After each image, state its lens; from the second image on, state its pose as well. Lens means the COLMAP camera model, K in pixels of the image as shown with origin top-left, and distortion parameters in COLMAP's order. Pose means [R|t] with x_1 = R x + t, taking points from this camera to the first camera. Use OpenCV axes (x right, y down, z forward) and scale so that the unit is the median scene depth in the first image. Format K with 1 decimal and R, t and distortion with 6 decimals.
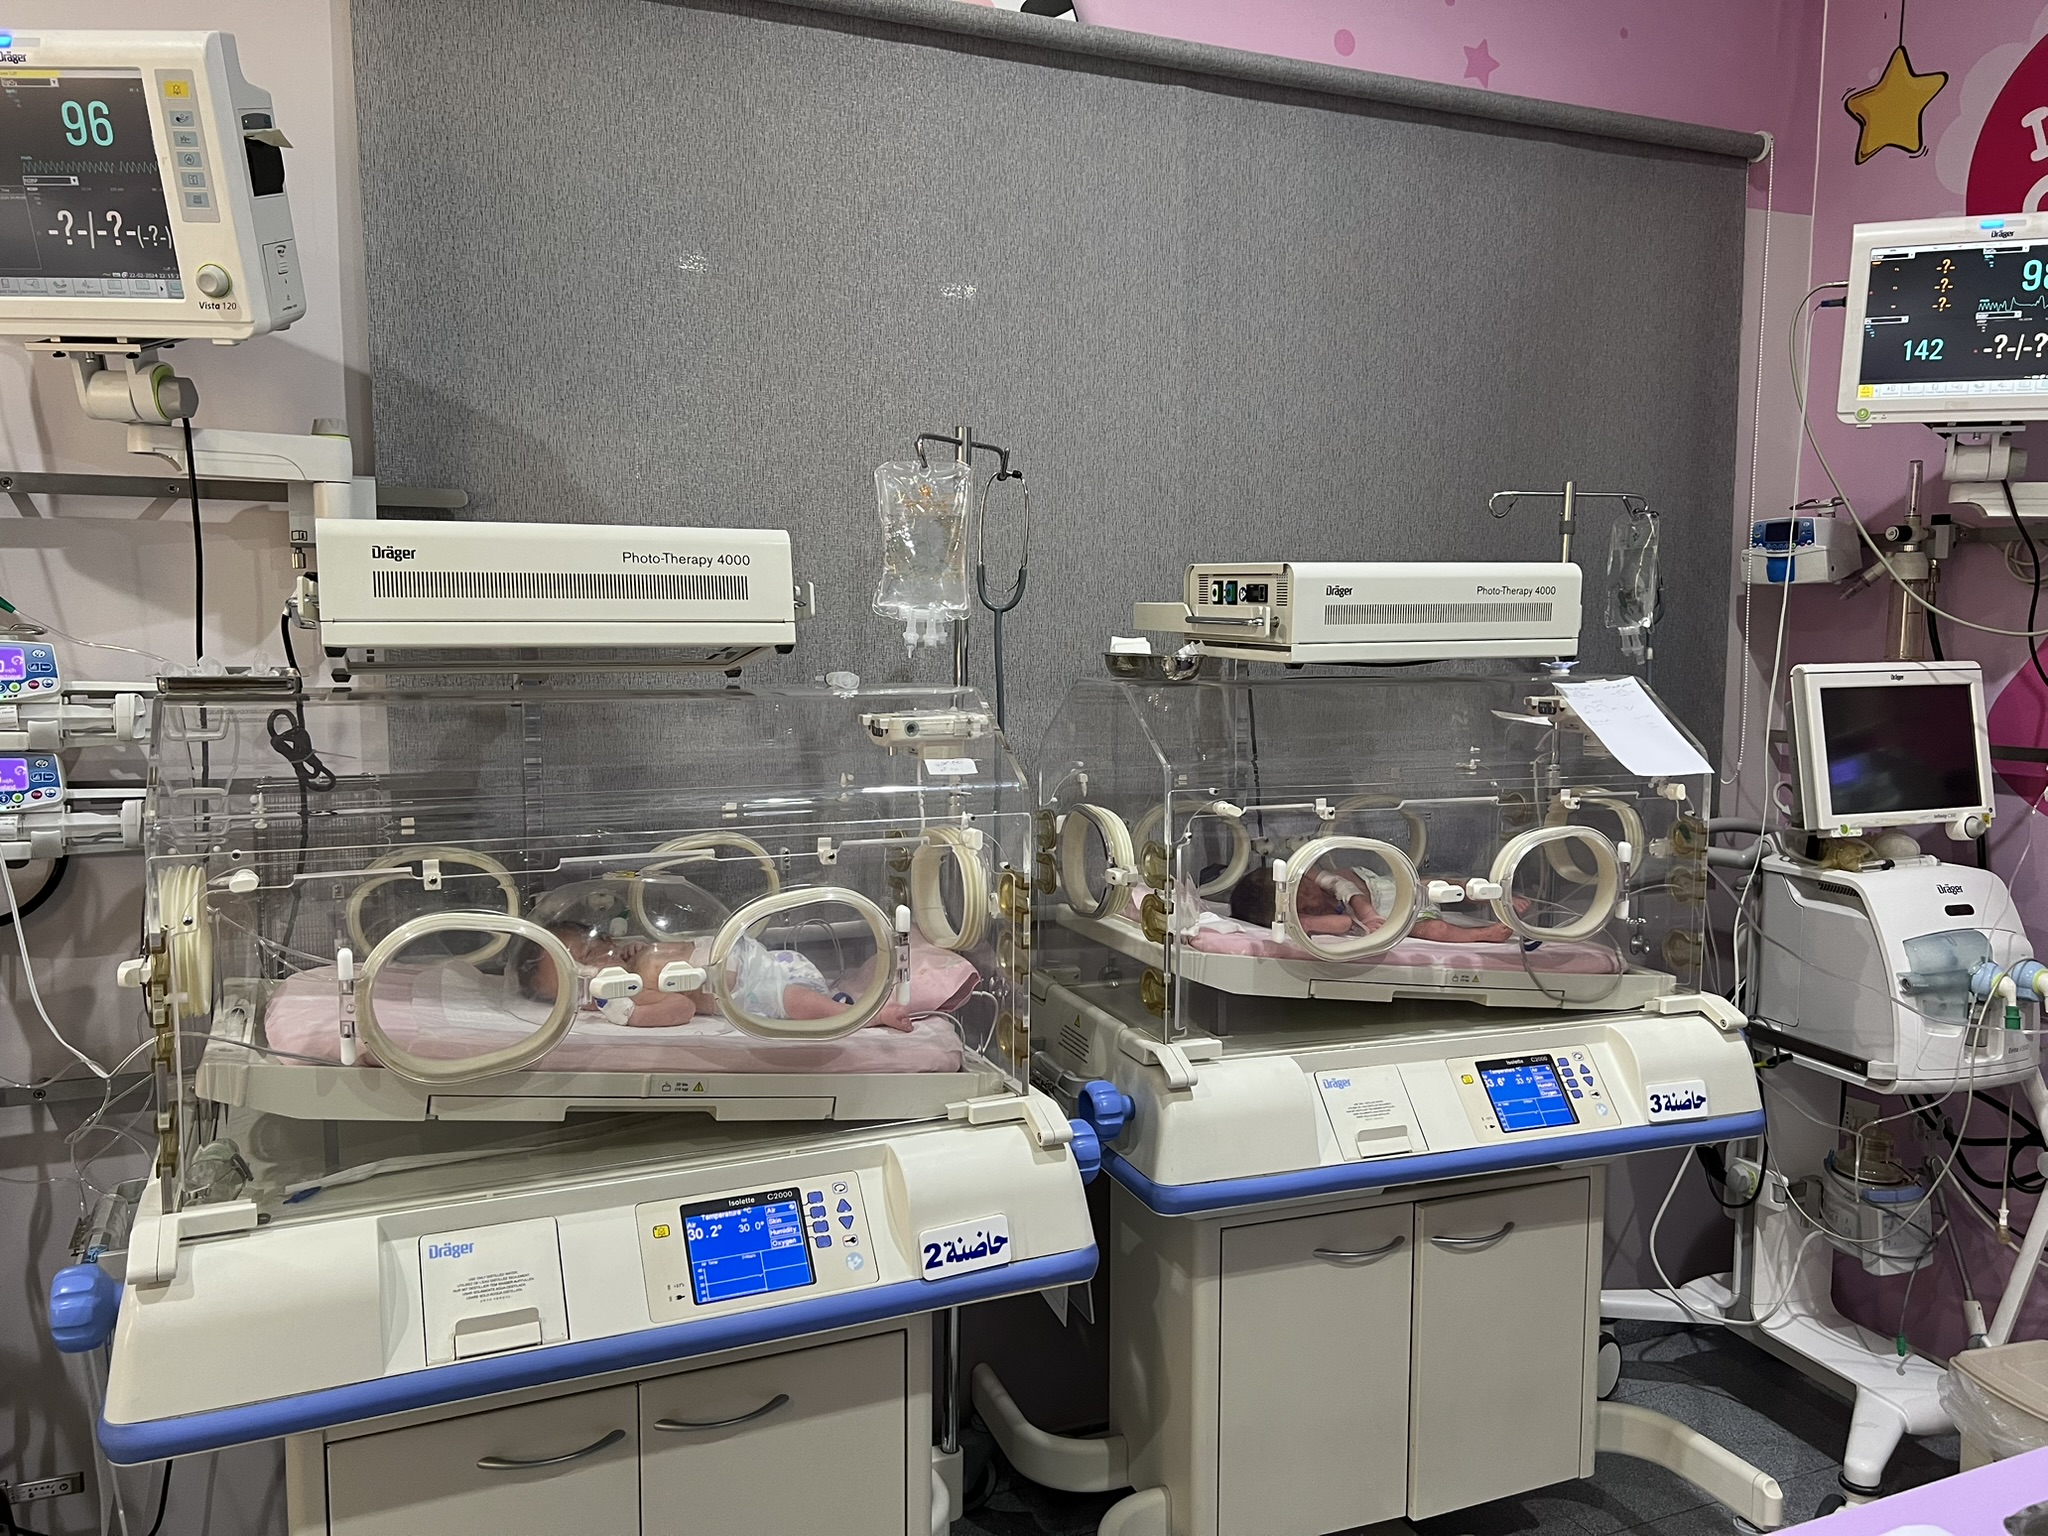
lens RADIAL K [[1647.0, 0, 1023.2], [0, 1647.0, 753.4], [0, 0, 1]] dist [0.013657, 0.002324]
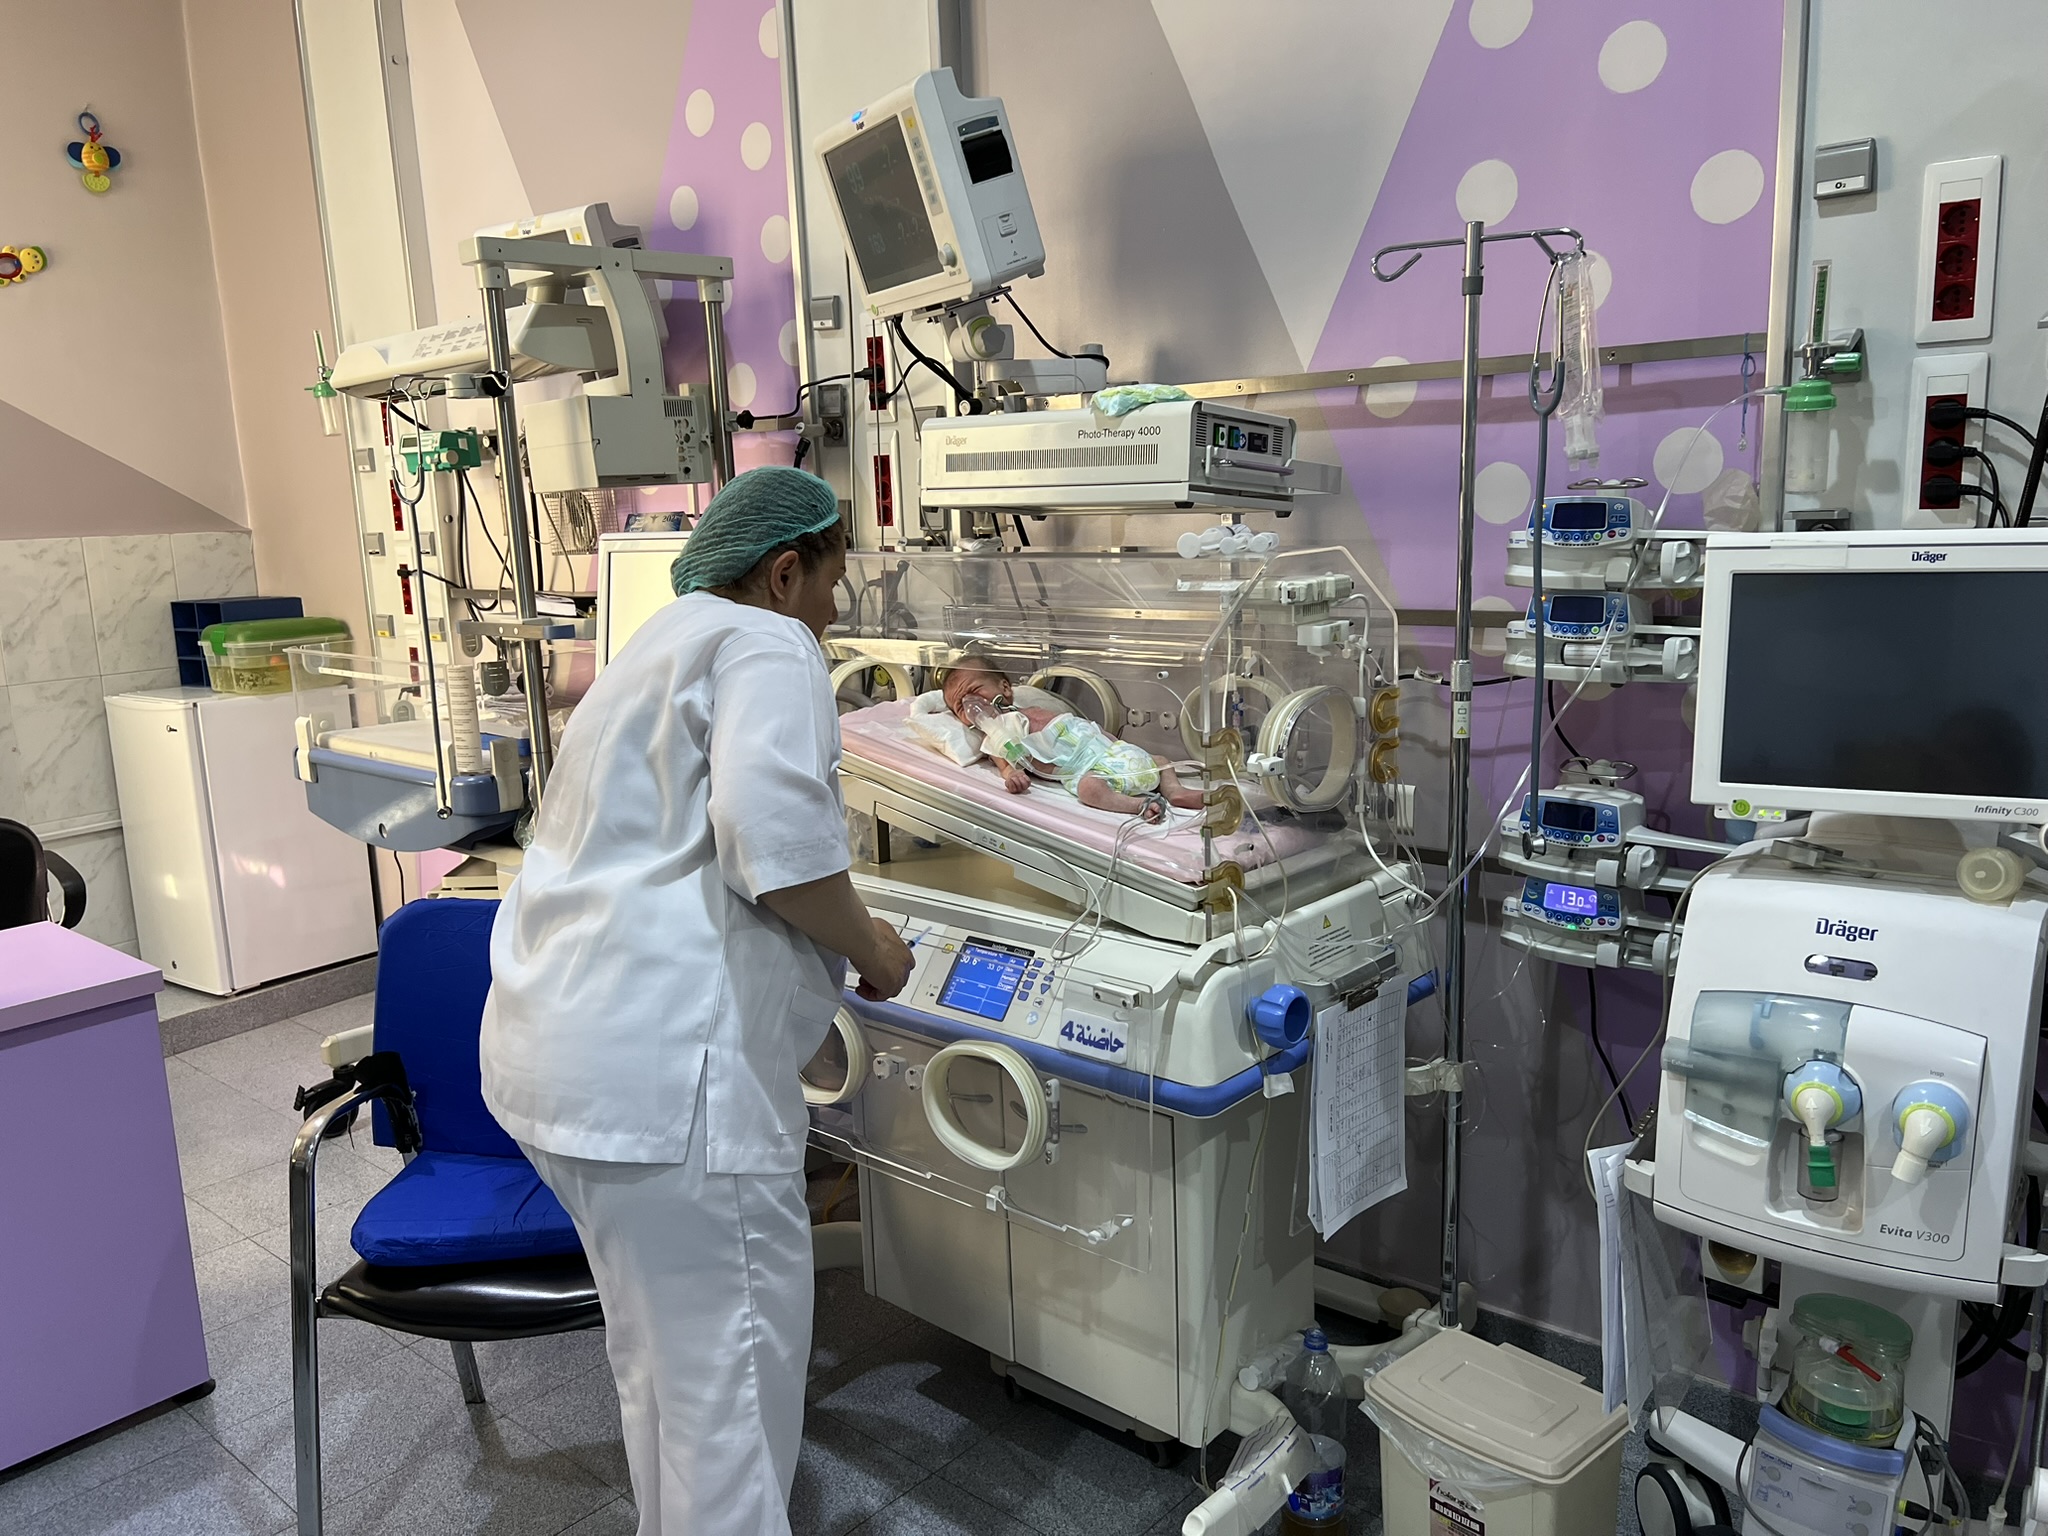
lens RADIAL K [[1540.5, 0, 1030.5], [0, 1540.5, 783.7], [0, 0, 1]] dist [0.005785, 0.001963]
pose [[0.438626, 0.155518, -0.885111, 0.875594], [-0.049547, 0.987599, 0.148972, -0.033230], [0.897303, -0.021488, 0.440893, 0.495425]]
